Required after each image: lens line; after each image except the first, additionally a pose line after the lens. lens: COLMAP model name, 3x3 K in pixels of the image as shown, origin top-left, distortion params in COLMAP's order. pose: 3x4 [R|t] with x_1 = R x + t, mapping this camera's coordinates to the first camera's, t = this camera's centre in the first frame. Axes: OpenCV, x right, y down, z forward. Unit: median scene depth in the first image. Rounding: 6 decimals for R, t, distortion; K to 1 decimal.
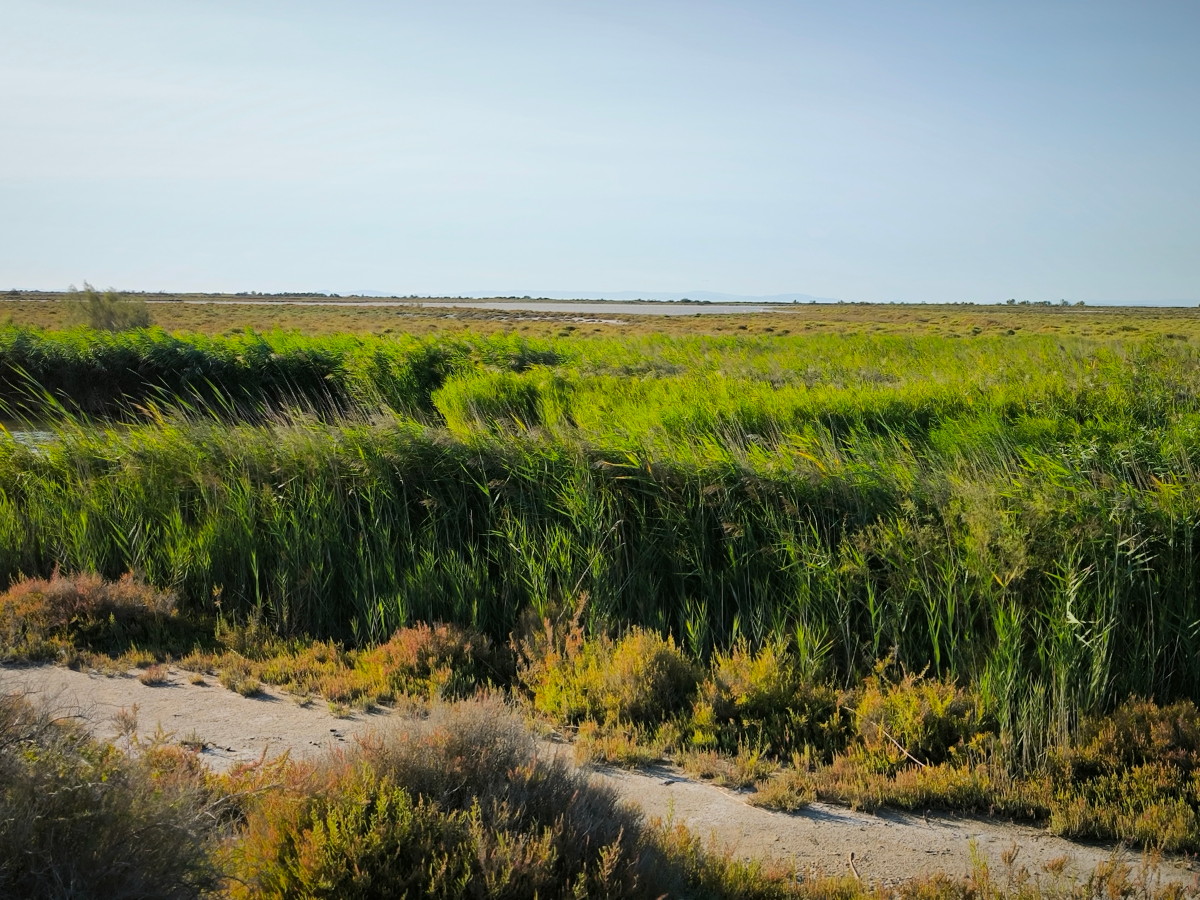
lens RADIAL K [[1713.8, 0, 600.0], [0, 1713.8, 450.0], [0, 0, 1]] dist [-0.139200, 0.038076]
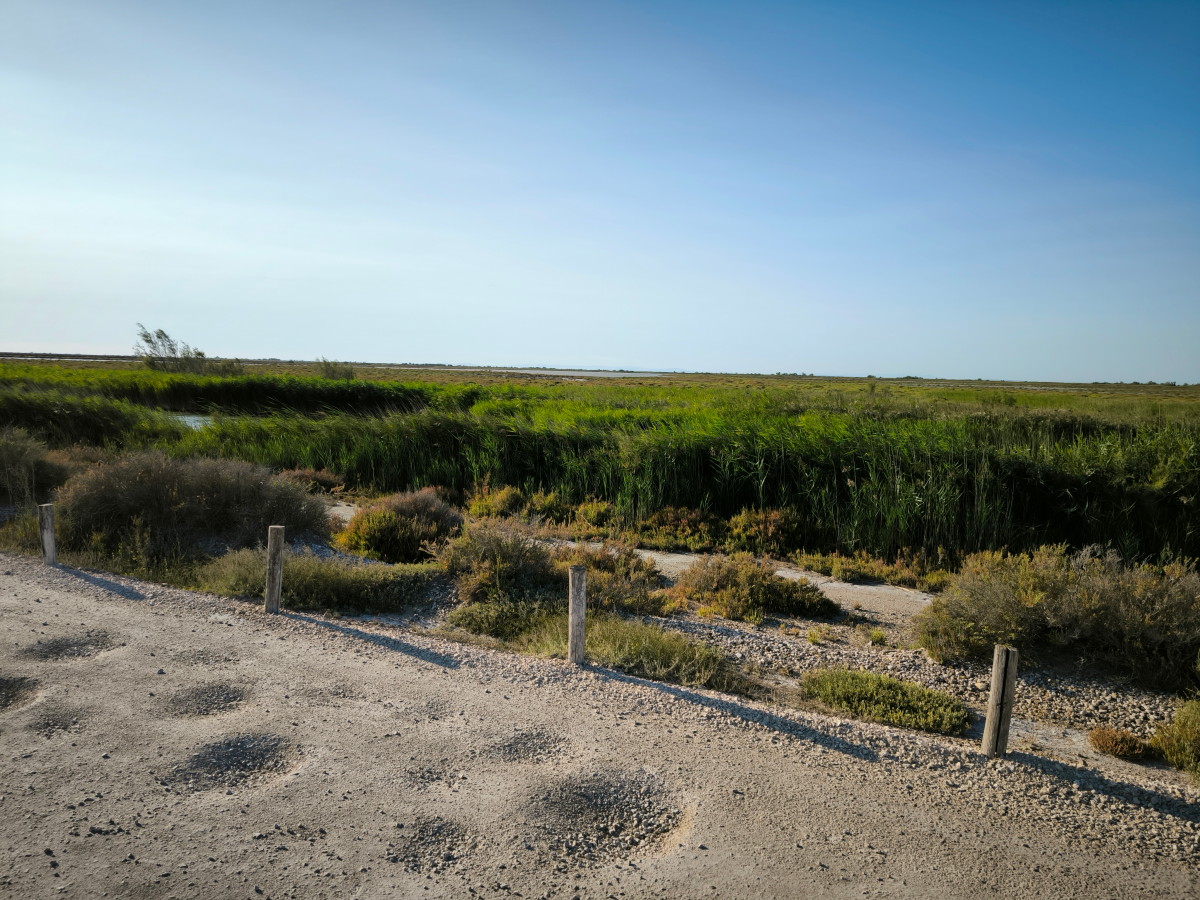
lens RADIAL K [[820.2, 0, 600.0], [0, 820.2, 450.0], [0, 0, 1]] dist [0.002583, -0.001047]
pose [[0.999512, 0.002085, 0.031152, 0.125675], [-0.002460, 0.999925, 0.012001, 0.026967], [-0.031124, -0.012072, 0.999443, -0.338863]]
